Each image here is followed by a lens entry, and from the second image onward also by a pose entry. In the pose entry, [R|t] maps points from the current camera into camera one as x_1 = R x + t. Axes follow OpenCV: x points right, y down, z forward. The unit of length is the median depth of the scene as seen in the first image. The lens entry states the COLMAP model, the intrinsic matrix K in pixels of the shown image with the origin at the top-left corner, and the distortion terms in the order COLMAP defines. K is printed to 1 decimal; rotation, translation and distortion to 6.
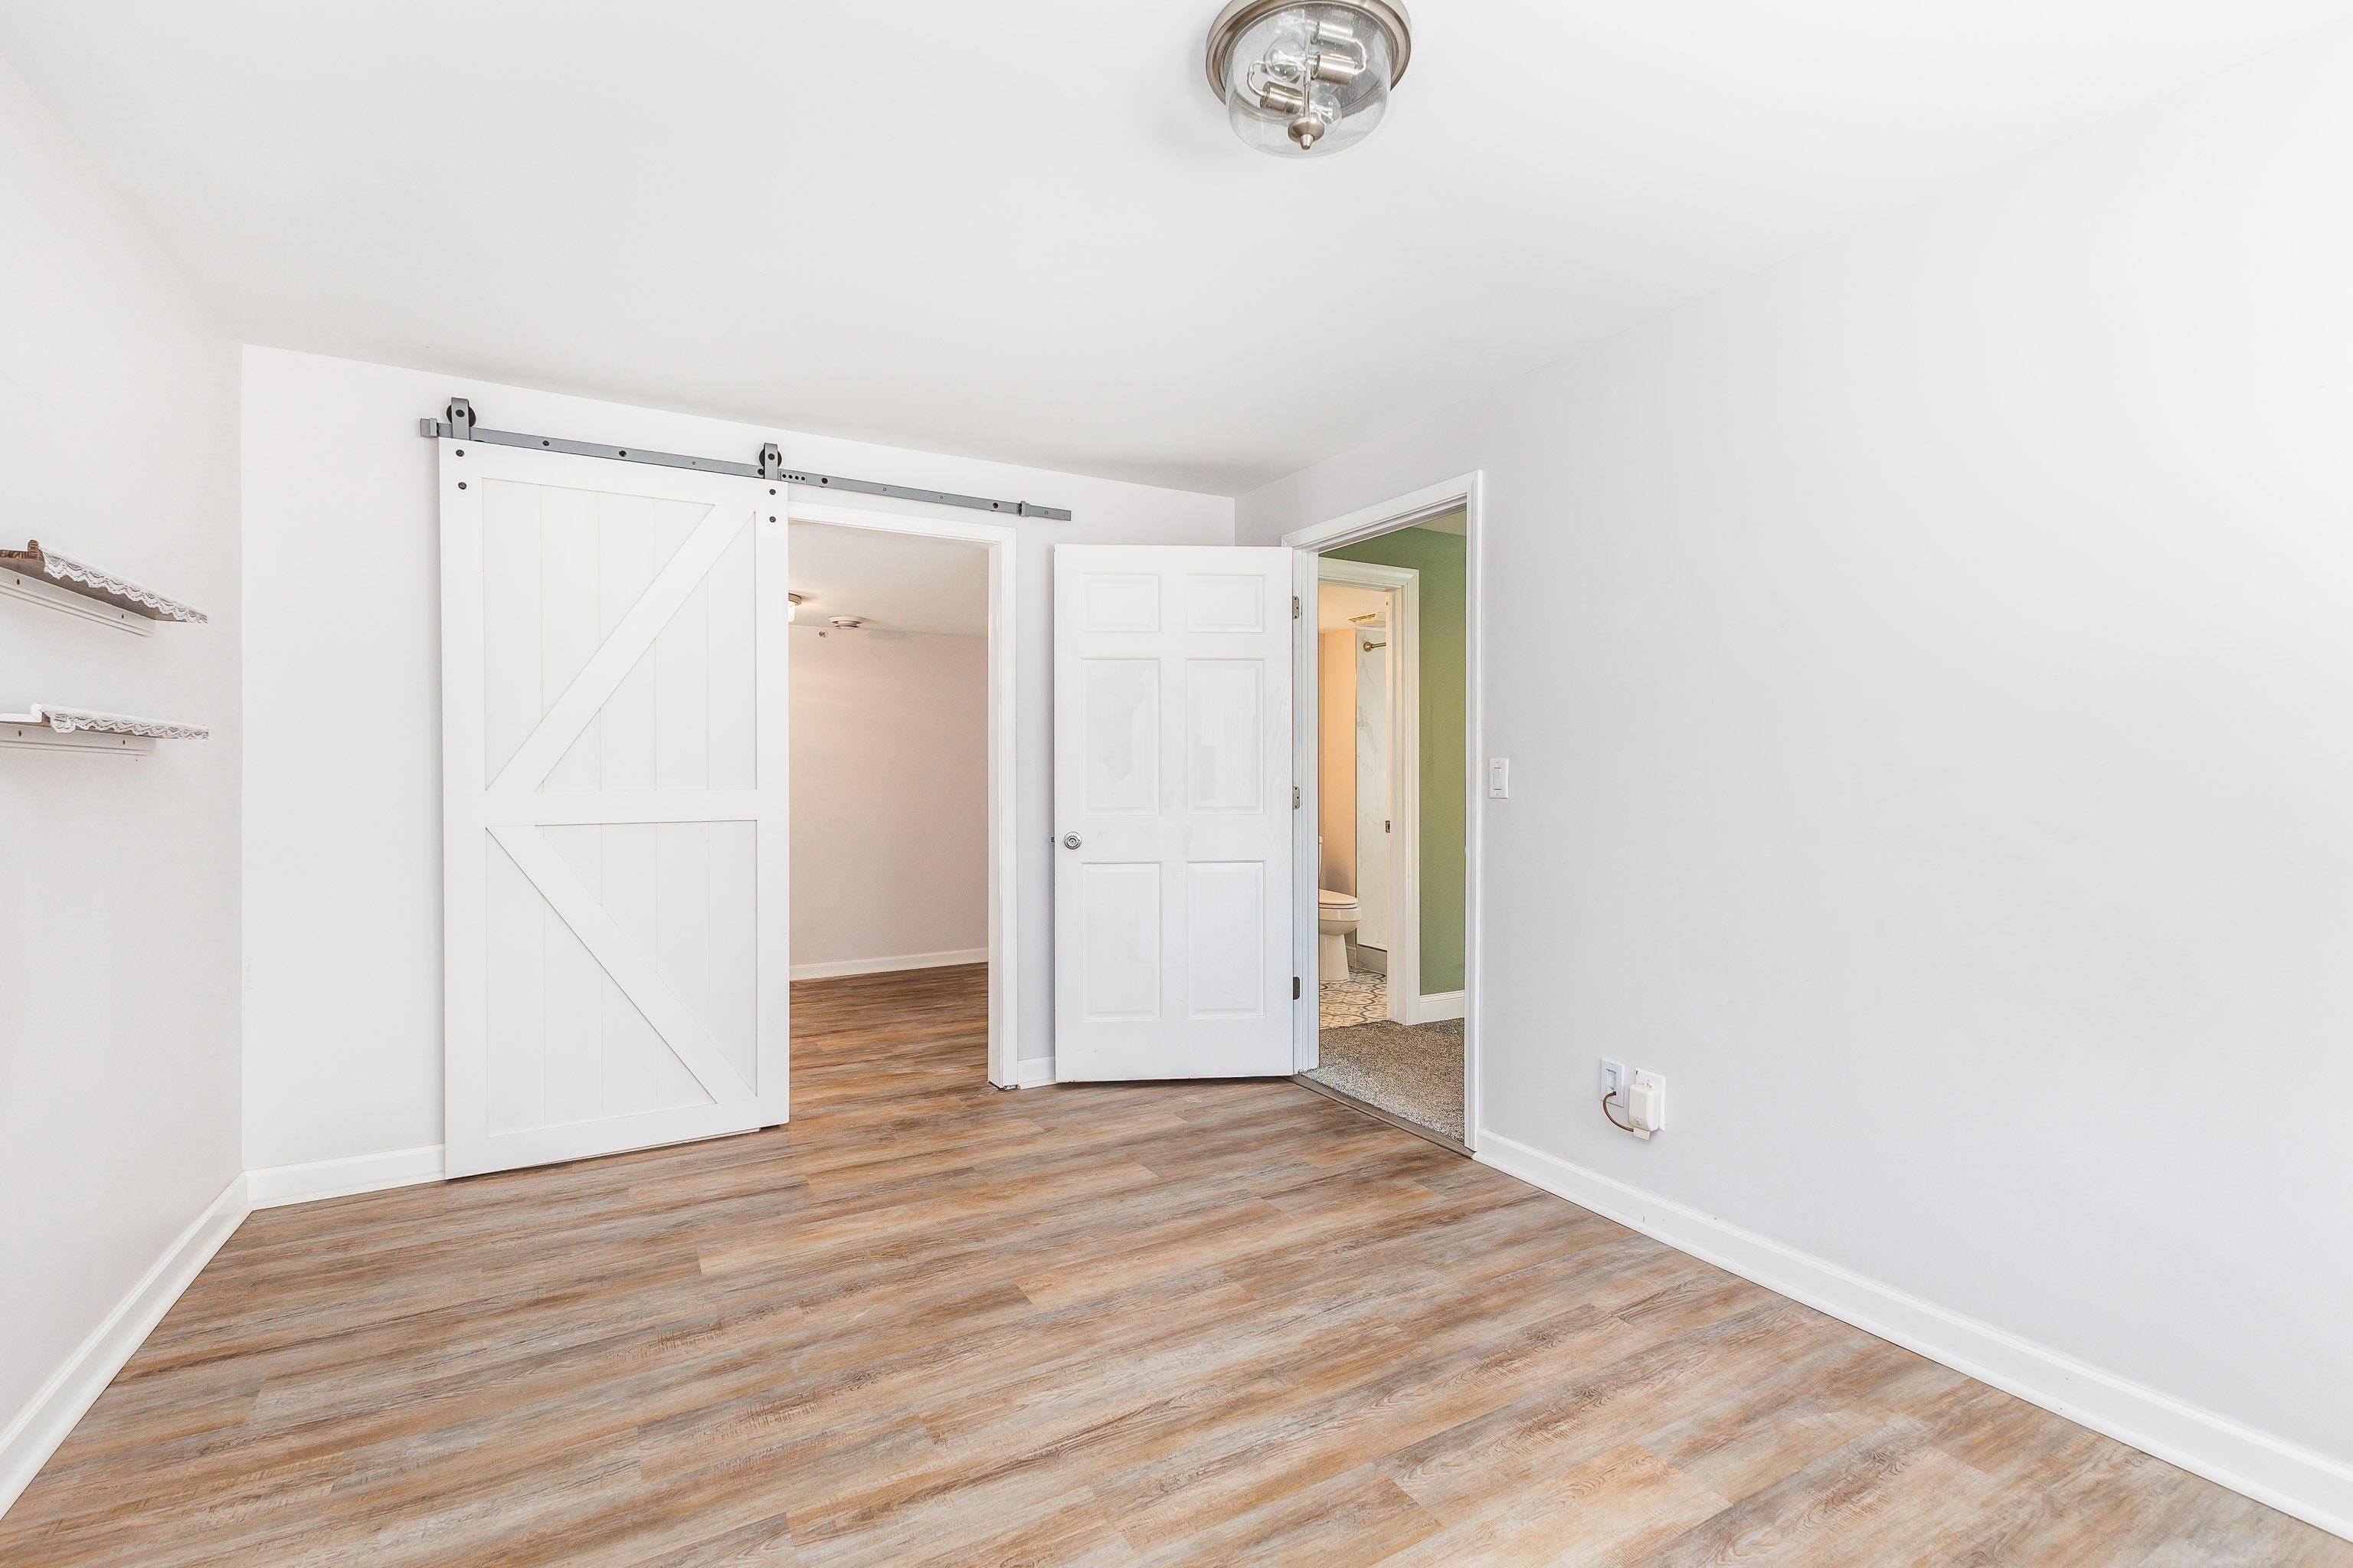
lens RADIAL K [[1034.8, 0, 1173.7], [0, 1034.8, 781.4], [0, 0, 1]] dist [0.014762, -0.004693]
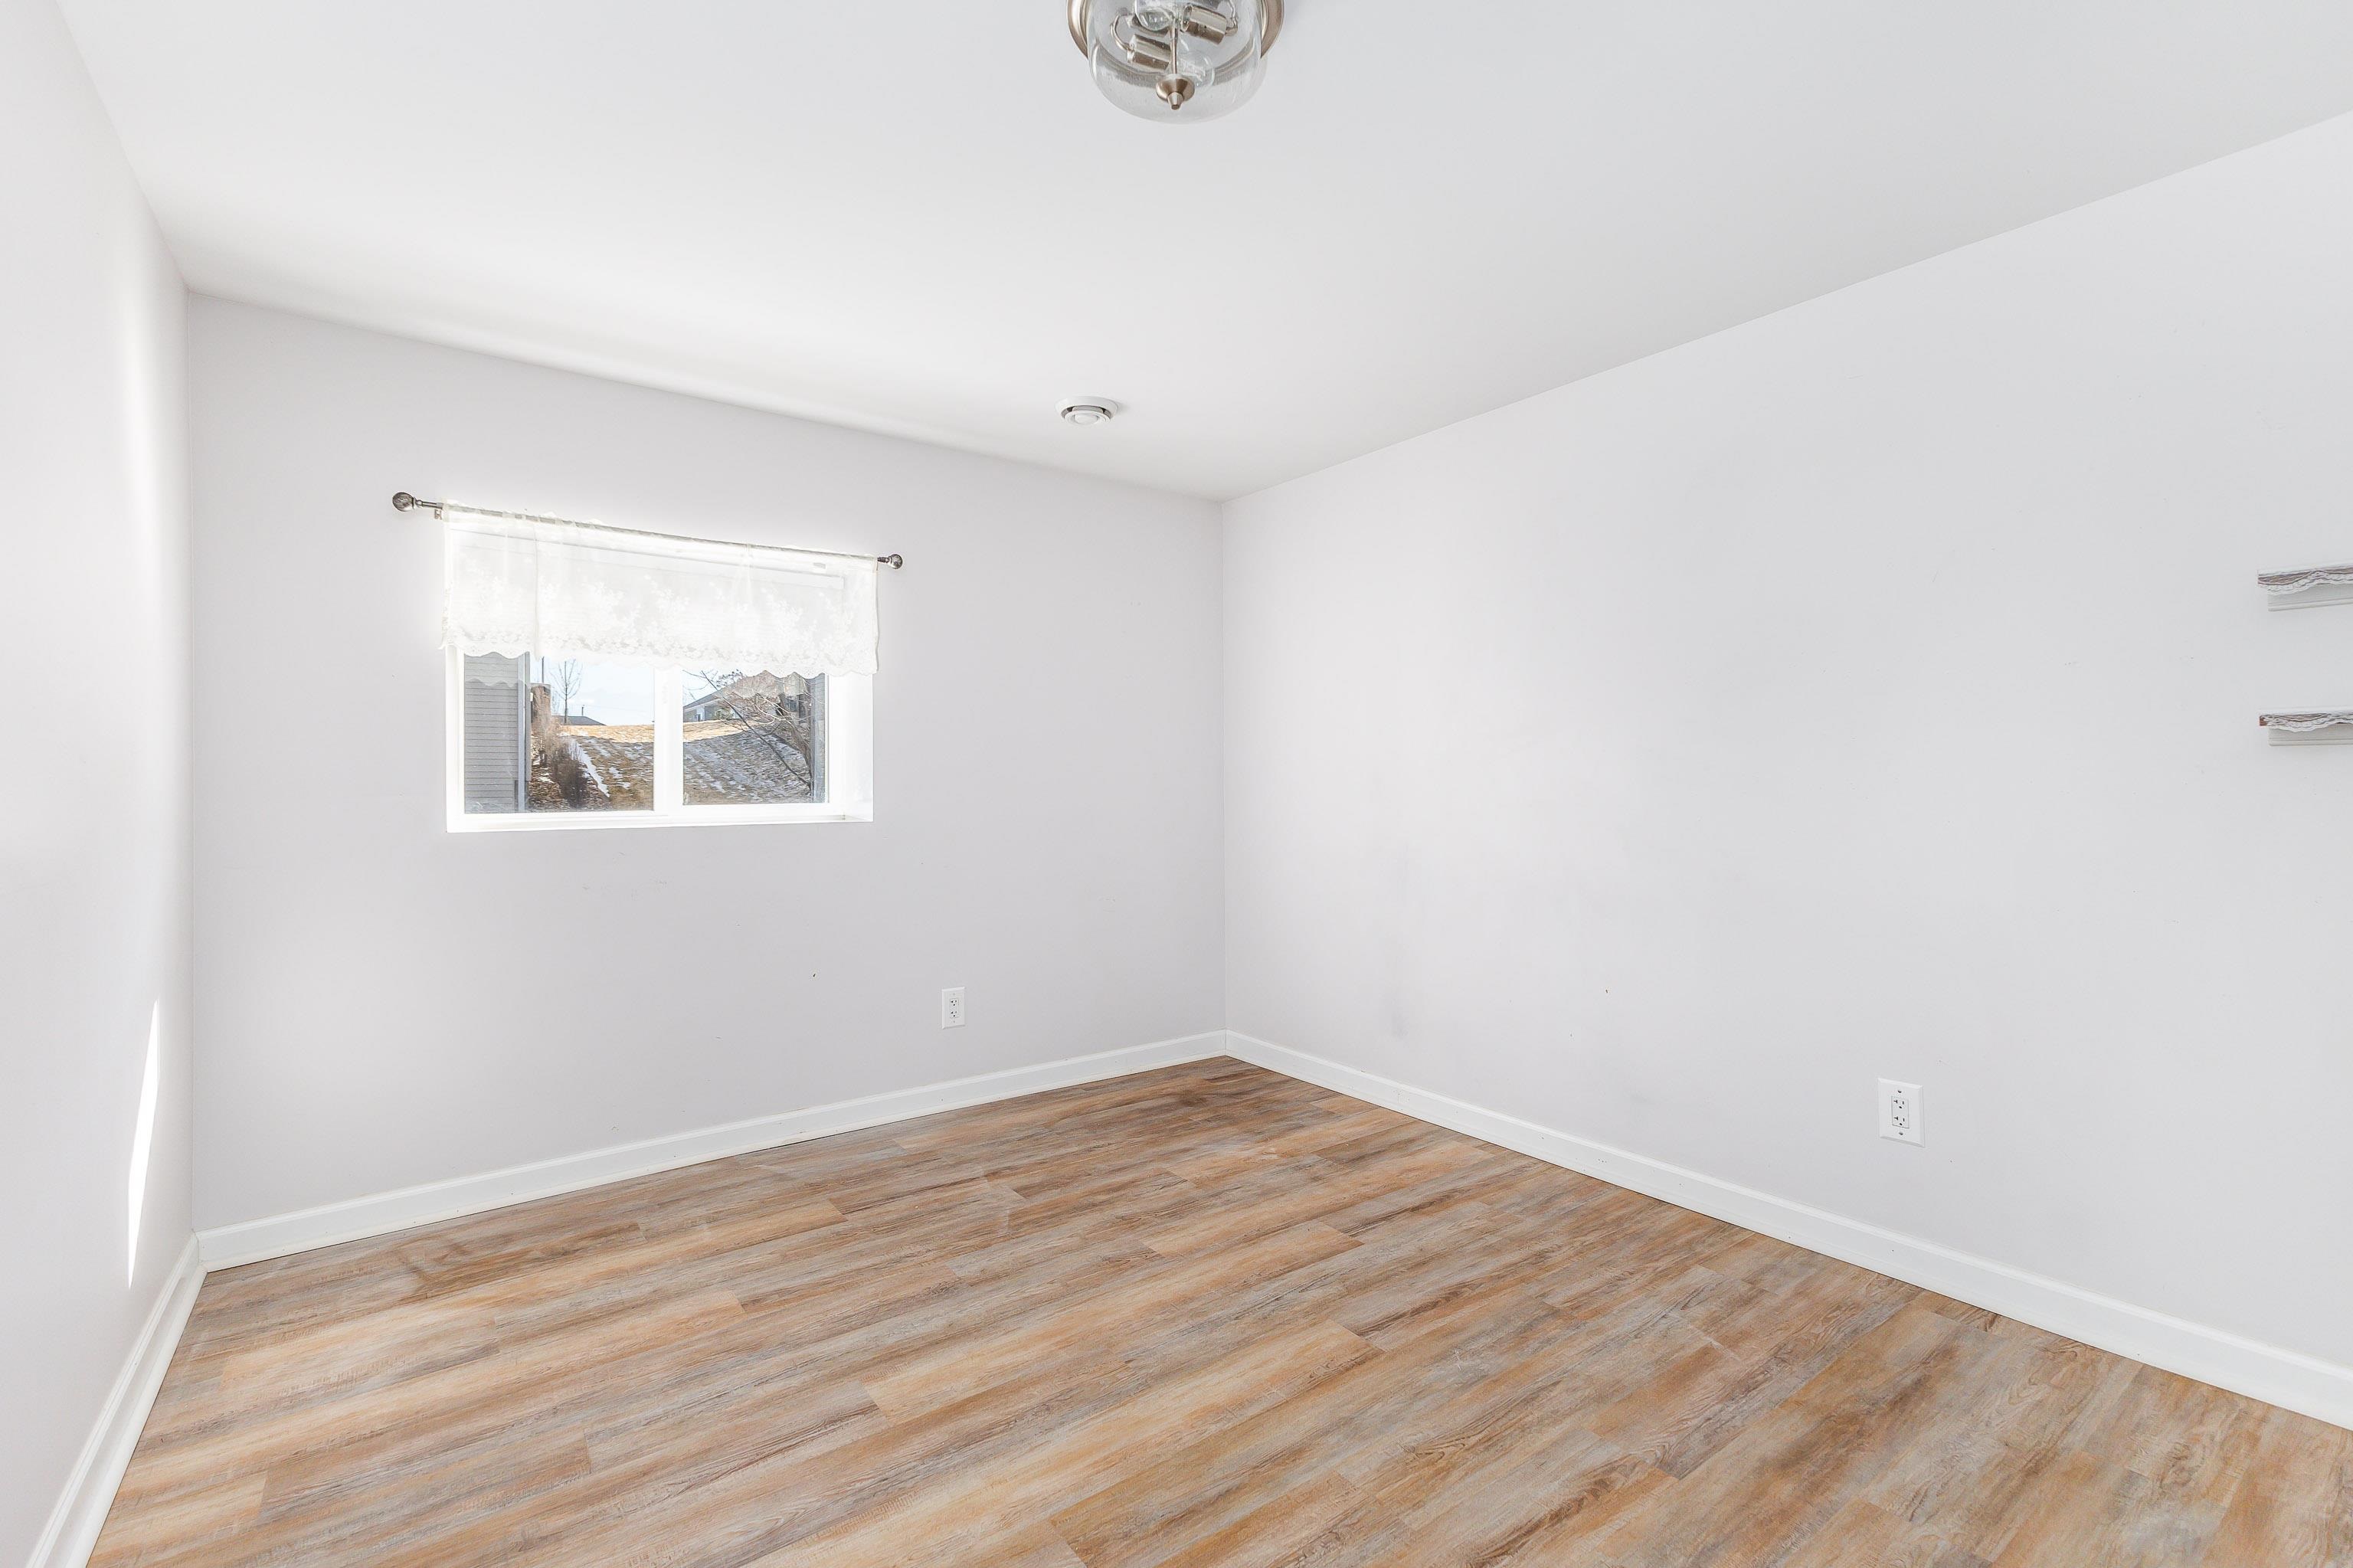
lens RADIAL K [[1034.8, 0, 1177.3], [0, 1034.8, 778.7], [0, 0, 1]] dist [0.014762, -0.004693]
pose [[-0.991202, 0.006362, -0.132203, 0.259655], [0.005600, 0.999966, 0.006133, -0.008083], [0.132238, 0.005339, -0.991204, 1.974361]]
